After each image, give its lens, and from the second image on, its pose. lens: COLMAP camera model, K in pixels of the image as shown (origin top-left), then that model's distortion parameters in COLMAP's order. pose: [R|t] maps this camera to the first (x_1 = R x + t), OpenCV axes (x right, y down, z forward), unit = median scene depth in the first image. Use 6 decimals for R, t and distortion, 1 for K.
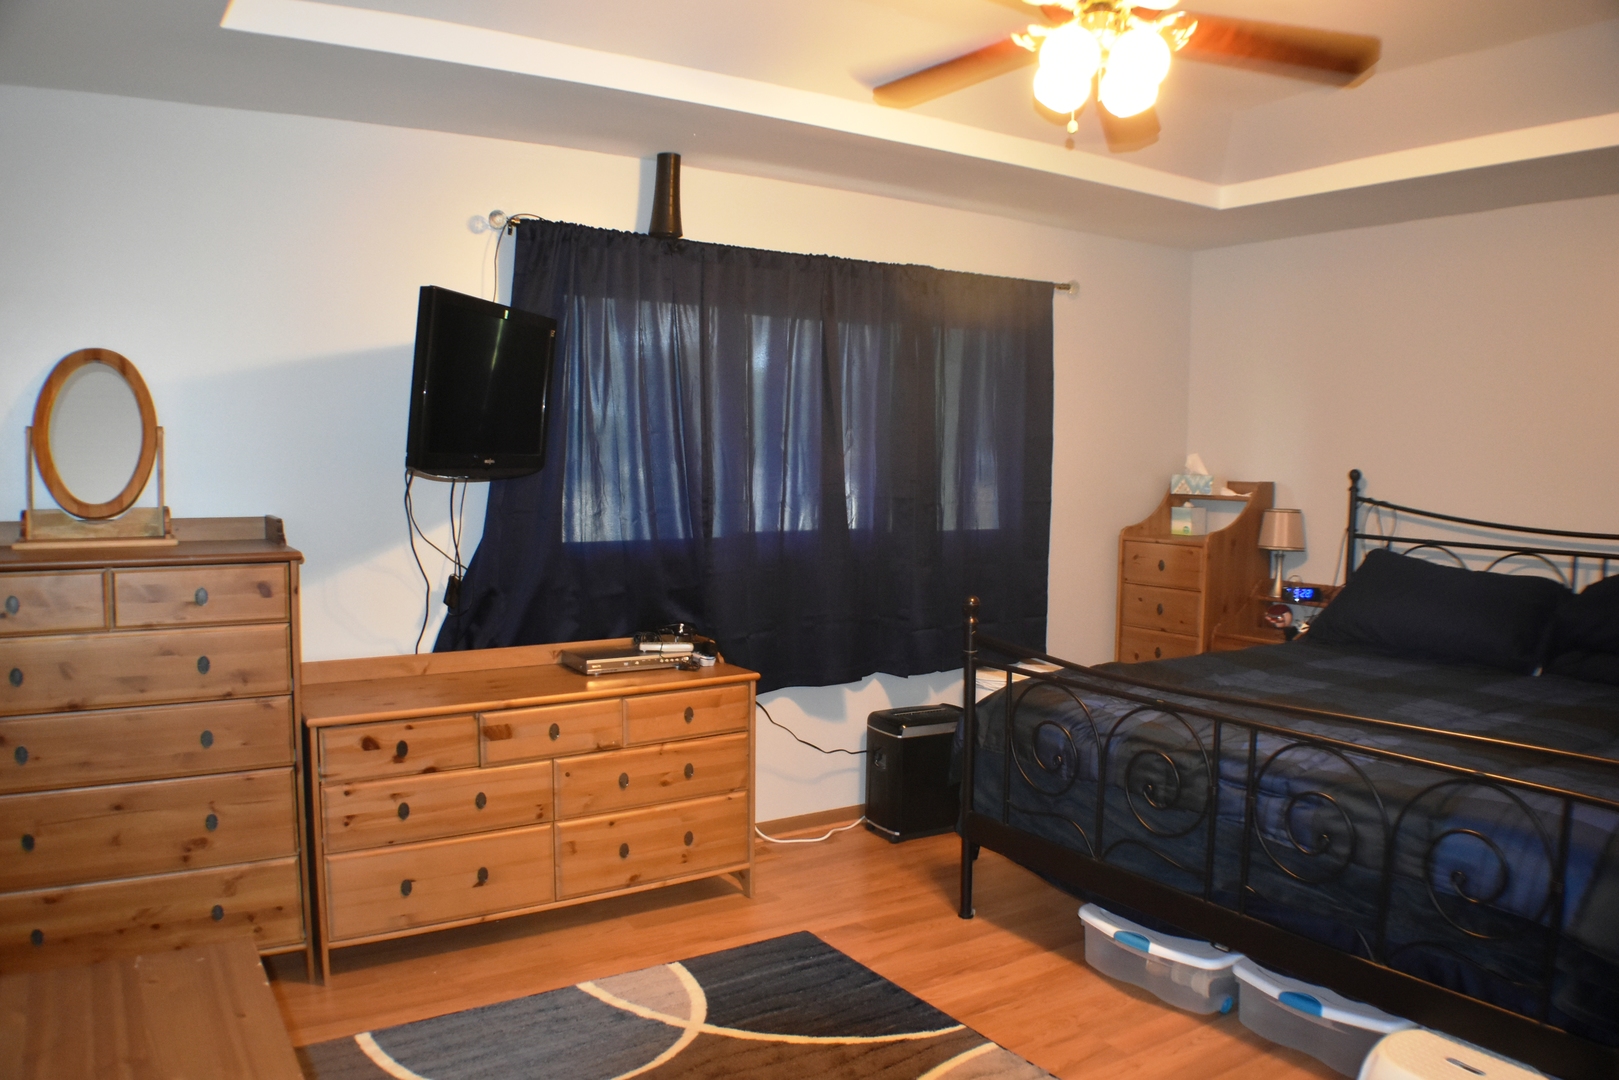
lens RADIAL K [[1194.5, 0, 809.3], [0, 1194.5, 536.4], [0, 0, 1]] dist [-0.122584, 0.011726]
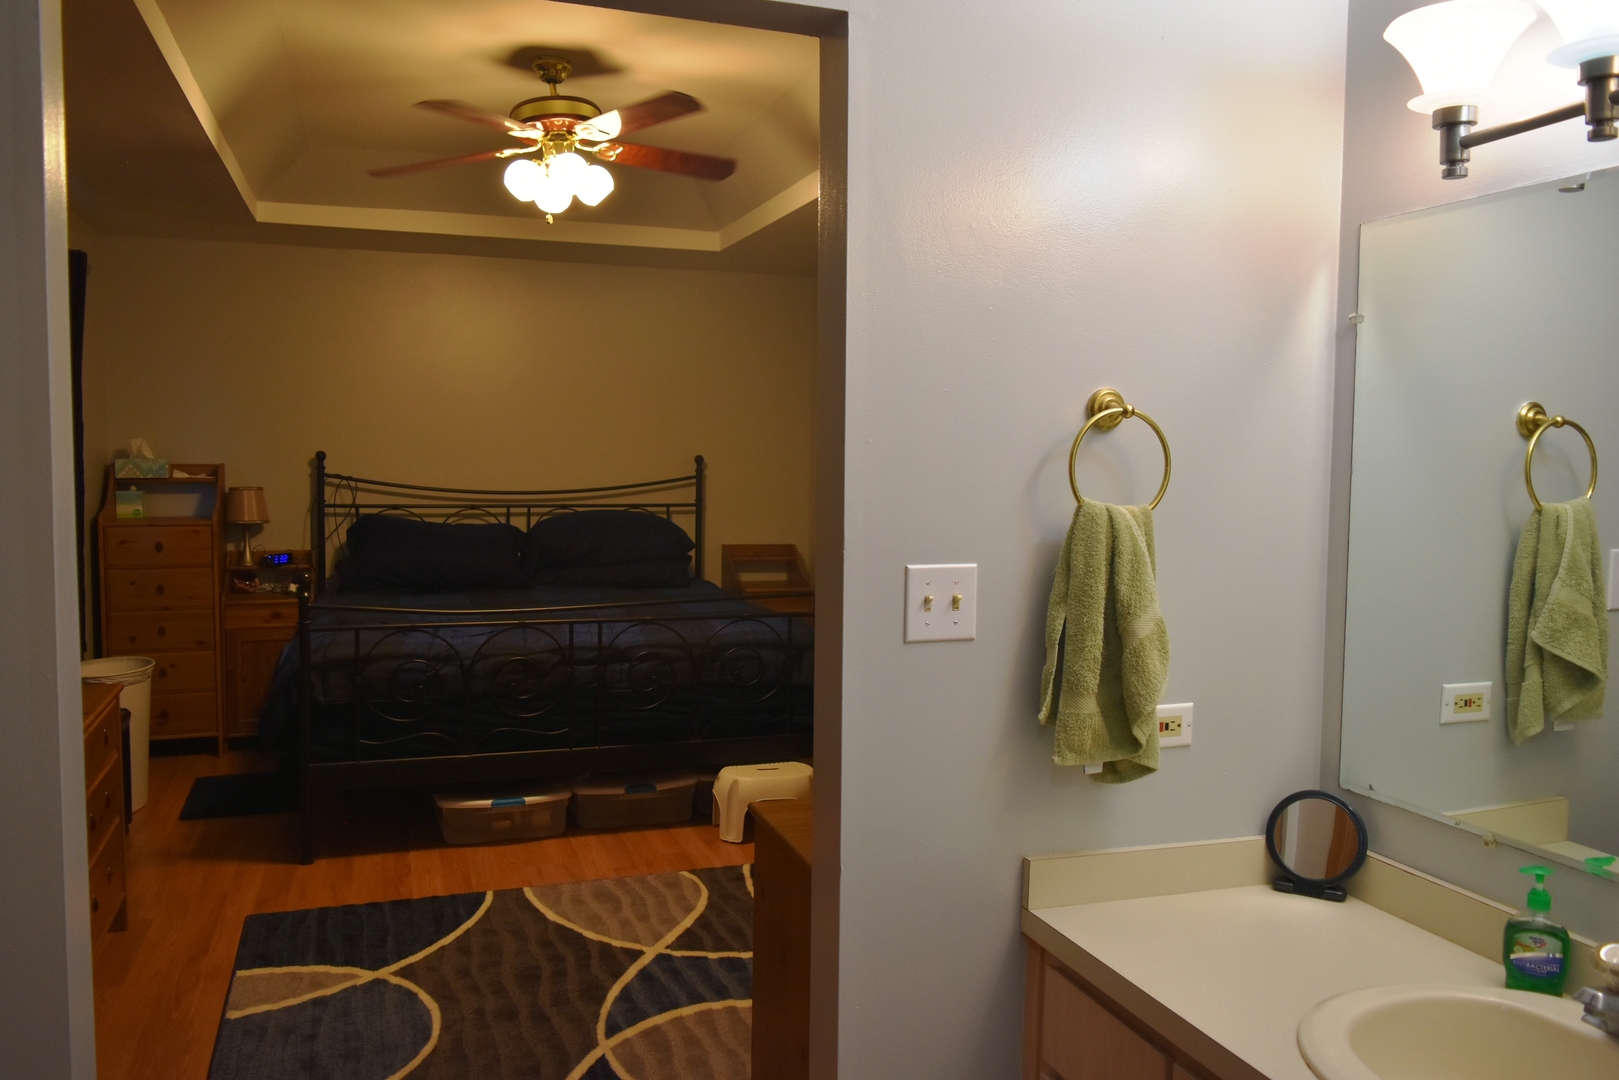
lens RADIAL K [[1273.0, 0, 811.0], [0, 1273.0, 542.5], [0, 0, 1]] dist [-0.008396, 0.011772]
pose [[0.244341, -0.087457, 0.965737, -0.741790], [0.059549, 0.995398, 0.075076, -0.033994], [-0.967859, 0.039165, 0.248425, 0.192749]]
